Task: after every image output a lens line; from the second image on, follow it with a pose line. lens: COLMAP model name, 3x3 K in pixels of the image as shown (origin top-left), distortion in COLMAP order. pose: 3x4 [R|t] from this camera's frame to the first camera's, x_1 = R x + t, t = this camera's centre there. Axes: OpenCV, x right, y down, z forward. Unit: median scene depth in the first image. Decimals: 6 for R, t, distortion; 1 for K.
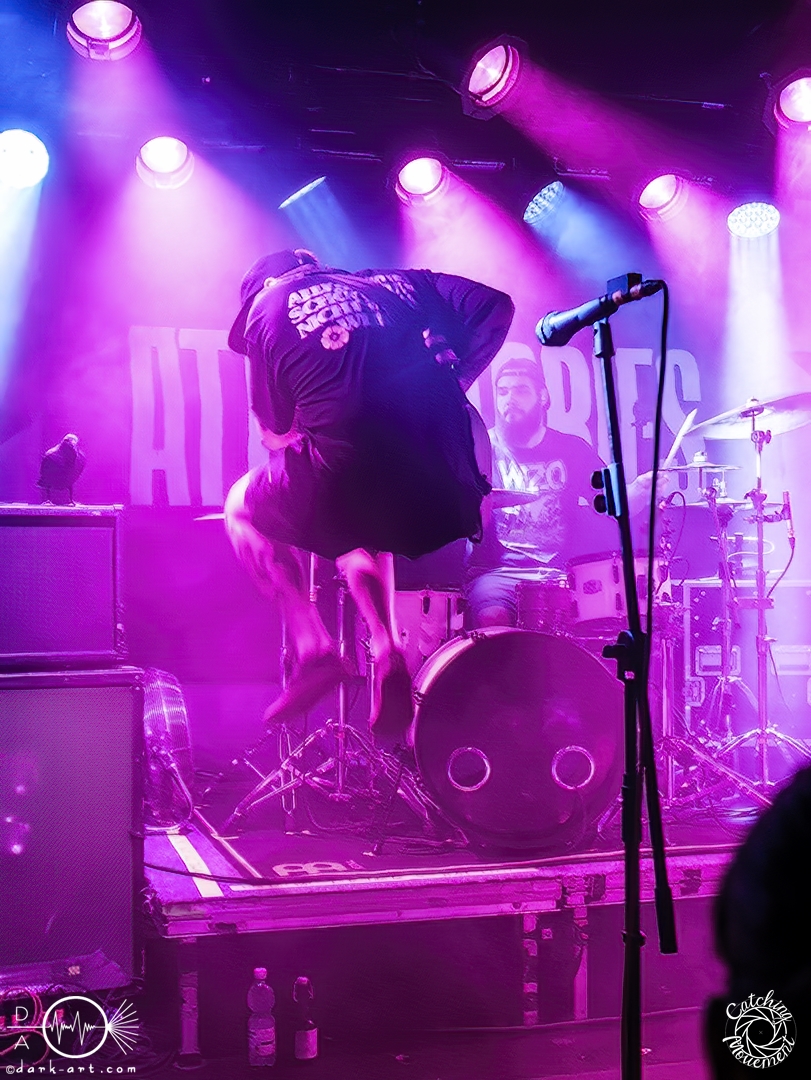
lens RADIAL K [[1243.6, 0, 405.5], [0, 1243.6, 540.0], [0, 0, 1]] dist [0.001205, -0.031472]
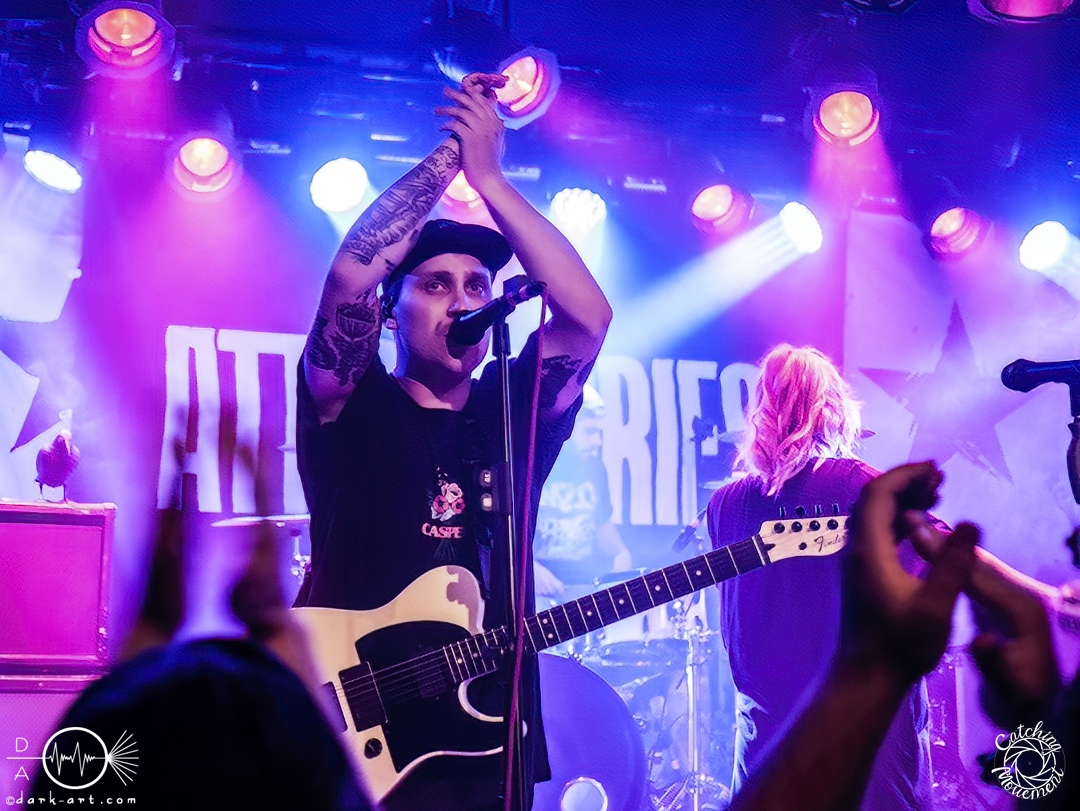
lens RADIAL K [[1243.6, 0, 540.0], [0, 1243.6, 405.5], [0, 0, 1]] dist [0.001205, -0.031472]
pose [[0.997391, 0.025604, -0.067498, 0.168977], [-0.033598, 0.992193, -0.120097, 0.000644], [0.063896, 0.122052, 0.990465, 0.046088]]
